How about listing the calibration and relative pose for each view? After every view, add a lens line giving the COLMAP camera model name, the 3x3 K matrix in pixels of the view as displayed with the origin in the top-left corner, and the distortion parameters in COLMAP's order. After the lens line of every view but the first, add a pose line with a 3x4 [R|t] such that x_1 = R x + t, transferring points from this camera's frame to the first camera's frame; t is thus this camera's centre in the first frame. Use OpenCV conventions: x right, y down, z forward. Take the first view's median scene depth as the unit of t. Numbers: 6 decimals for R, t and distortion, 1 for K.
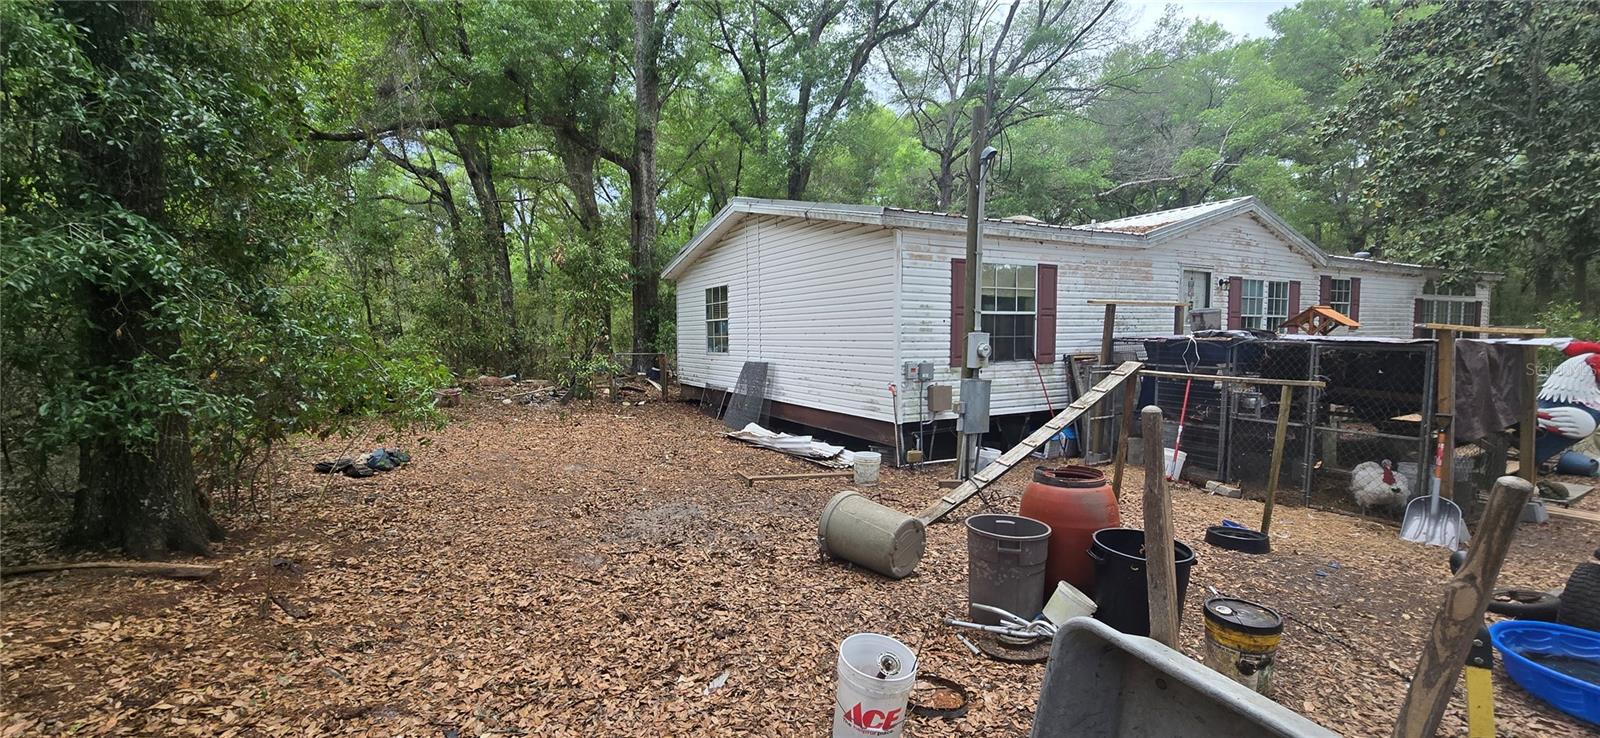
lens RADIAL K [[658.6, 0, 800.0], [0, 658.6, 369.0], [0, 0, 1]] dist [0.001392, 0.000163]
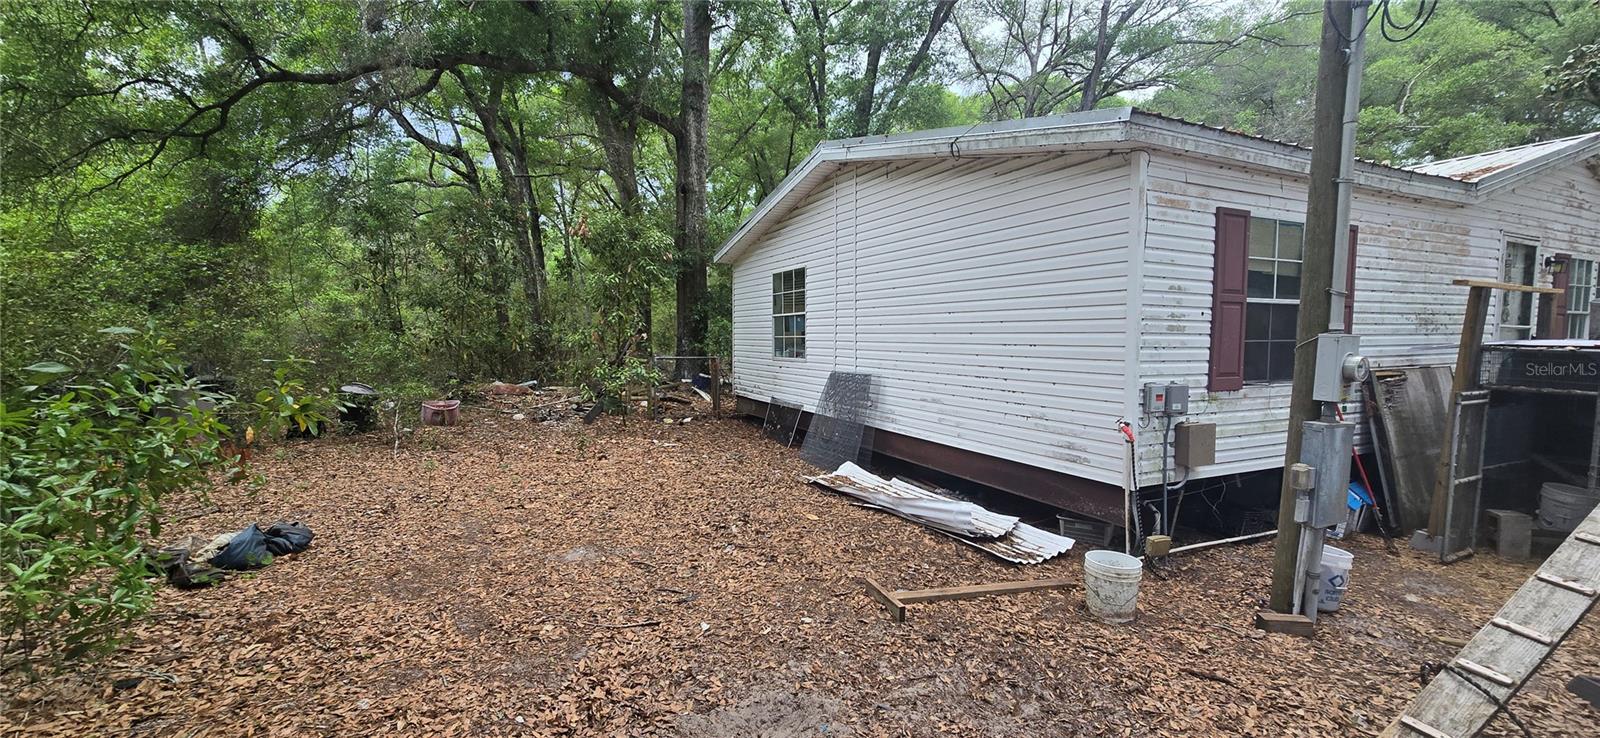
lens RADIAL K [[658.6, 0, 800.0], [0, 658.6, 369.0], [0, 0, 1]] dist [0.001392, 0.000163]
pose [[0.998204, 0.011716, -0.058755, -0.070216], [-0.011743, 0.999931, -0.000099, -0.012538], [0.058749, 0.000789, 0.998272, 0.256103]]
